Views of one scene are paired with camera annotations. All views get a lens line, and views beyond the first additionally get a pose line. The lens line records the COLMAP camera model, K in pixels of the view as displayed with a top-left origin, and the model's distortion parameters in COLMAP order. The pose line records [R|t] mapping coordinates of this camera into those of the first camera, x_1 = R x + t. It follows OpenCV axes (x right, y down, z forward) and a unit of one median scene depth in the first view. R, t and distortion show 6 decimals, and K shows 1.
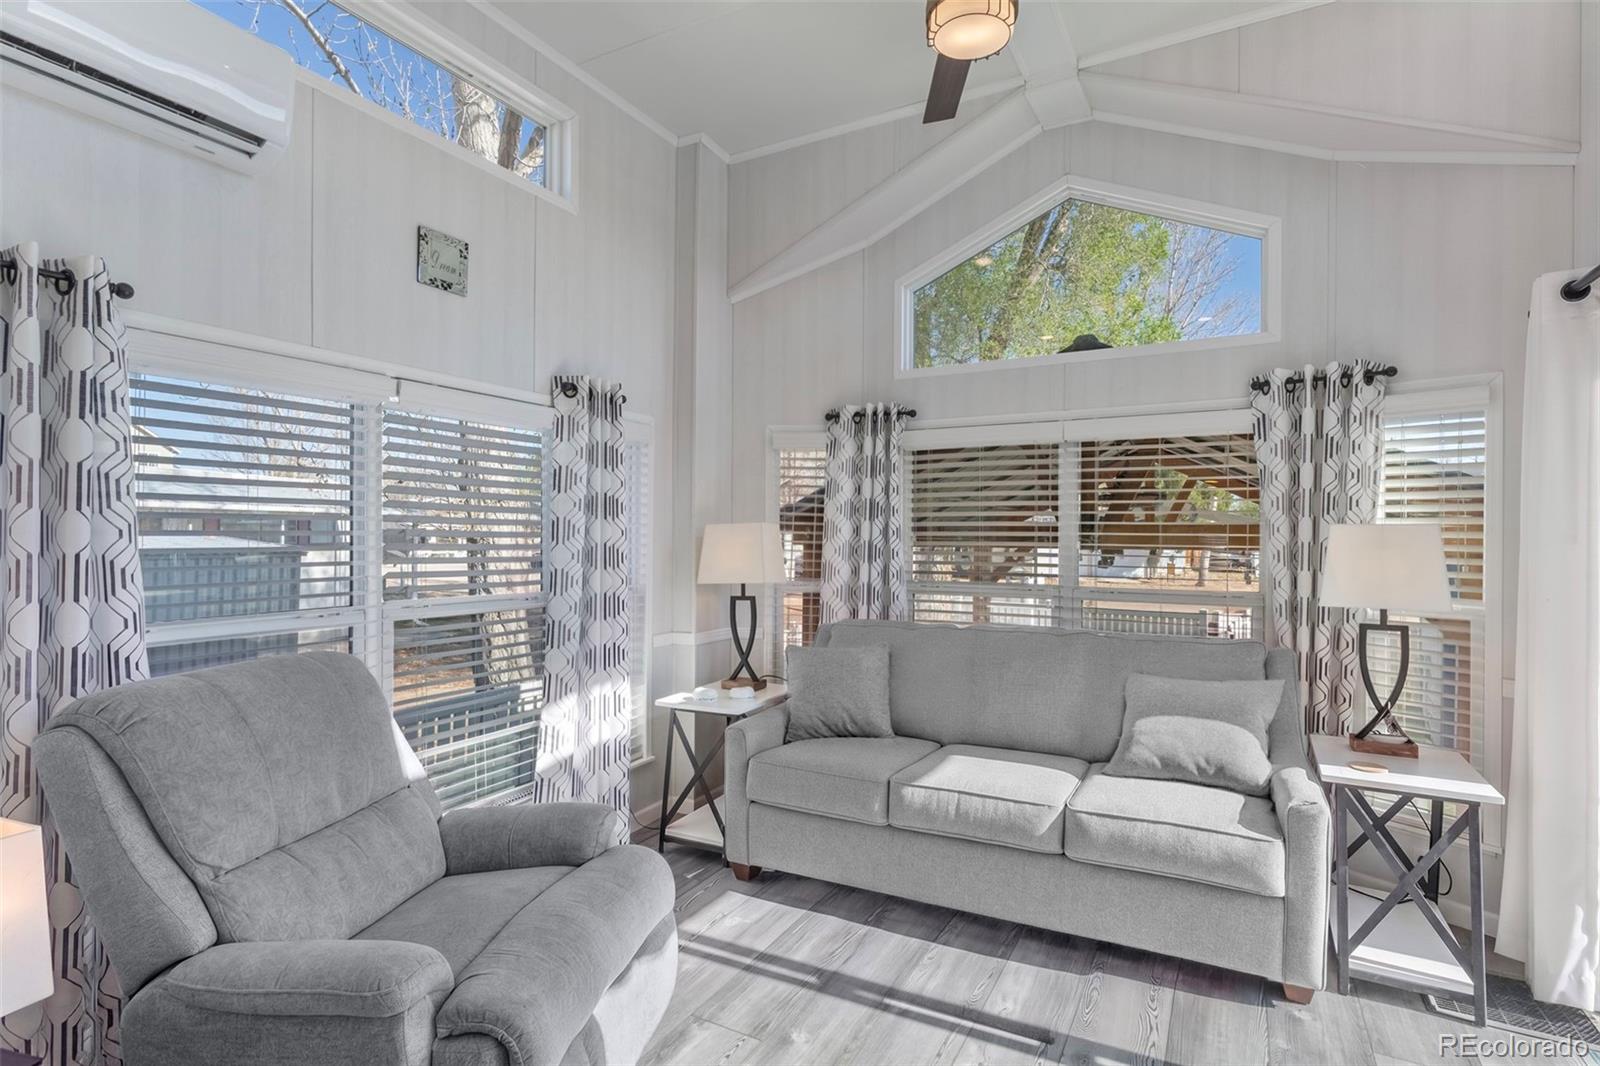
lens RADIAL K [[794.0, 0, 800.0], [0, 794.0, 533.0], [0, 0, 1]] dist [-0.000099, 0.000225]
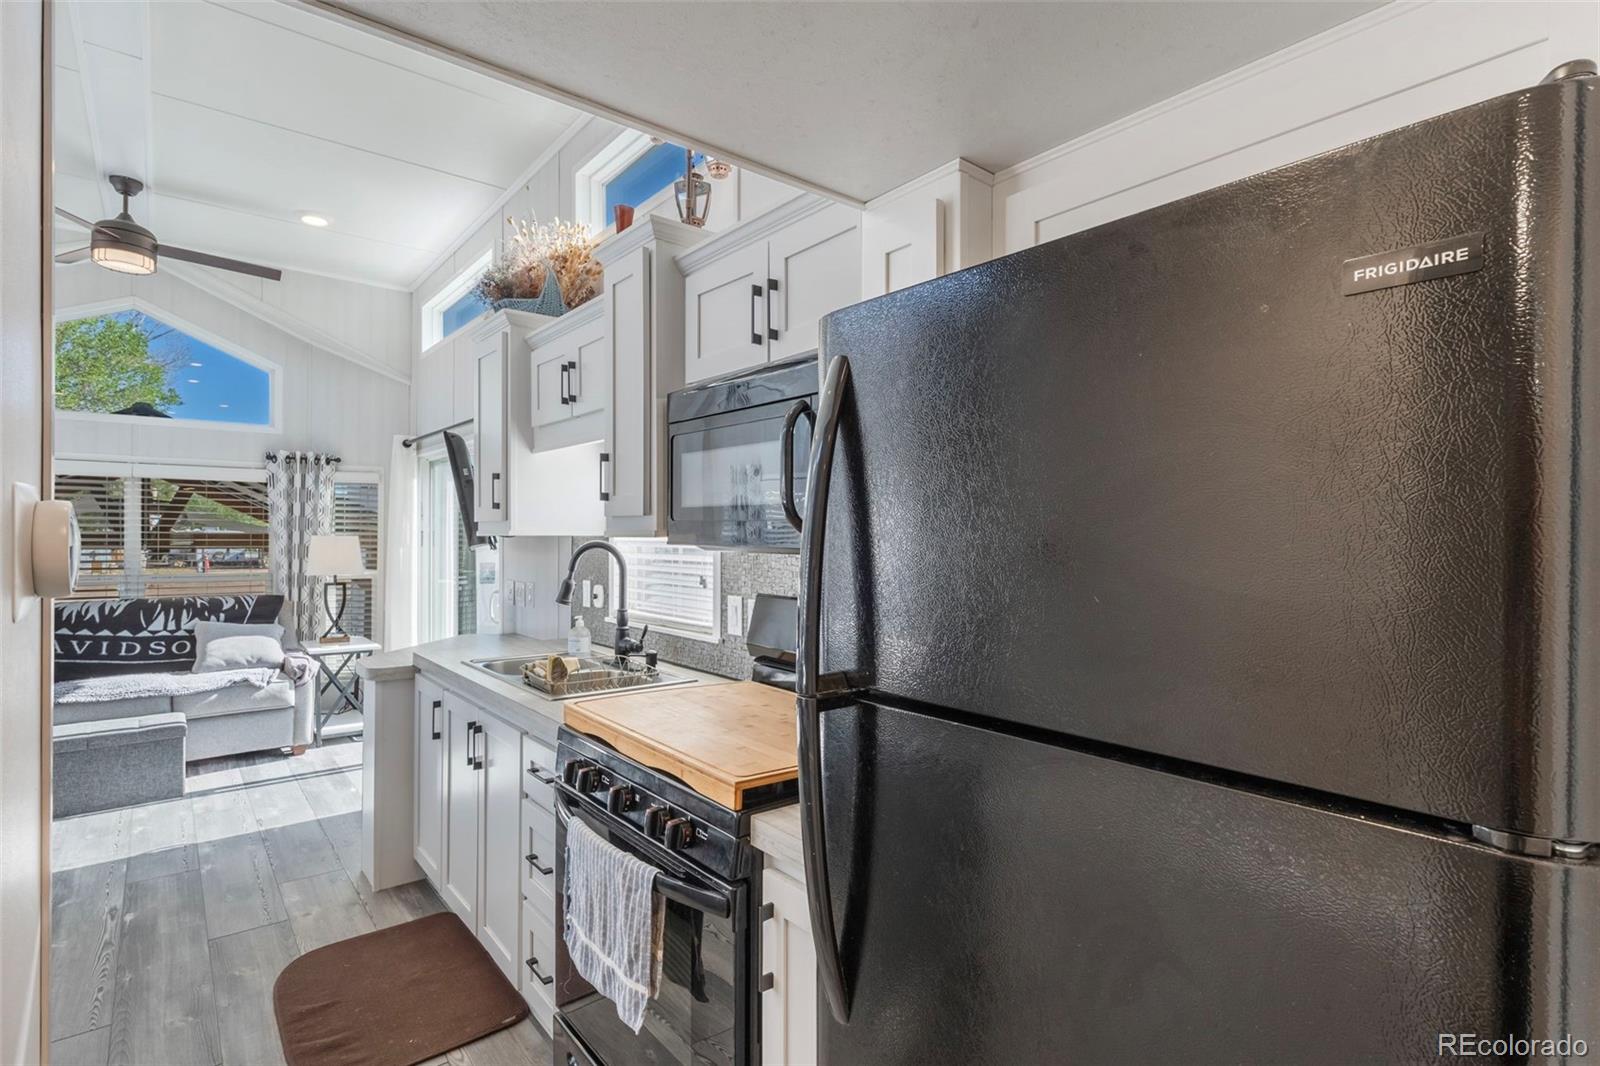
lens RADIAL K [[794.0, 0, 800.0], [0, 794.0, 533.0], [0, 0, 1]] dist [-0.000099, 0.000225]
pose [[0.383402, -0.001565, 0.923580, -0.682894], [-0.006183, 0.999972, 0.004261, -0.031079], [-0.923561, -0.007344, 0.383382, -0.876752]]
